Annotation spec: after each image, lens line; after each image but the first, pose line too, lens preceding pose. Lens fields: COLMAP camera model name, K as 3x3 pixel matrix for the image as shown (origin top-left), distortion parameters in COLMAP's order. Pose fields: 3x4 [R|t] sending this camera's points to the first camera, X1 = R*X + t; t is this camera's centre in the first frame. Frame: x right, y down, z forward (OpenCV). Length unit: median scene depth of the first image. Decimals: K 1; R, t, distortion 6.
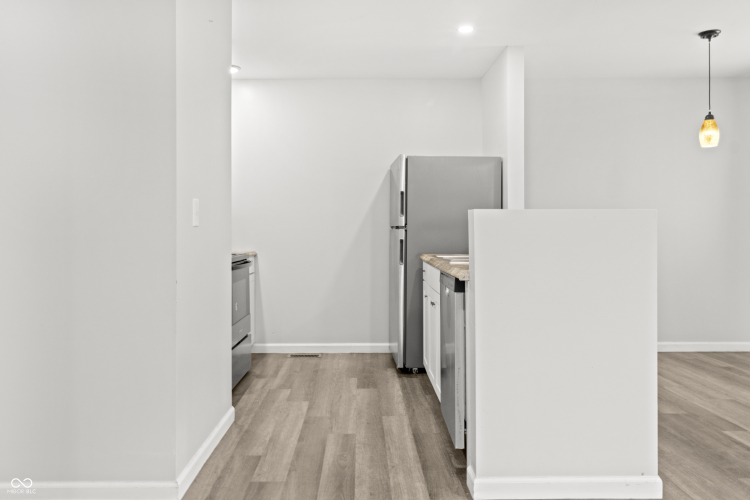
lens RADIAL K [[606.1, 0, 369.4], [0, 606.1, 244.2], [0, 0, 1]] dist [-0.001915, 0.025115]
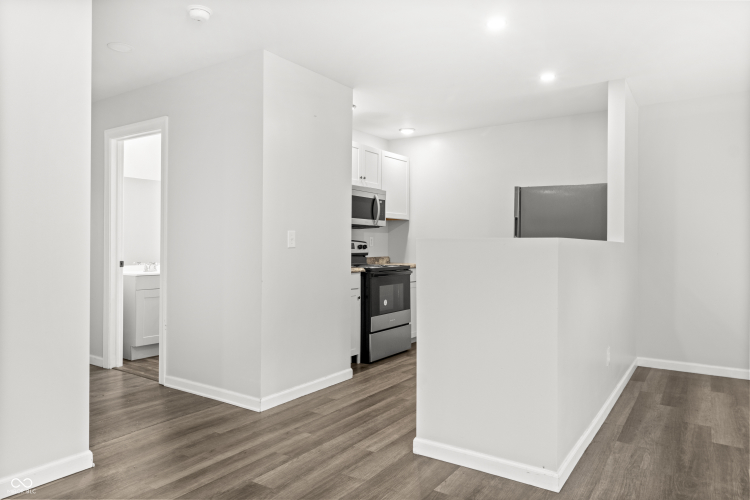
lens RADIAL K [[508.1, 0, 361.5], [0, 508.1, 246.2], [0, 0, 1]] dist [0.011782, -0.005560]
pose [[0.811872, 0.008028, -0.583781, 0.408703], [-0.018061, 0.999772, -0.011370, -0.012387], [0.583557, 0.019775, 0.811832, 0.004094]]
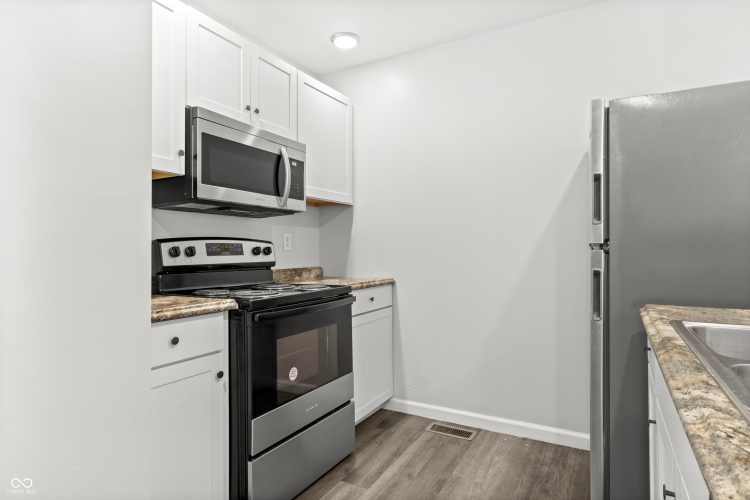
lens RADIAL K [[425.9, 0, 368.5], [0, 425.9, 245.6], [0, 0, 1]] dist [0.001864, -0.000211]
pose [[0.865411, -0.008110, -0.500997, 0.069236], [-0.007003, 0.999576, -0.028277, -0.017131], [0.501013, 0.027980, 0.864987, 0.625603]]
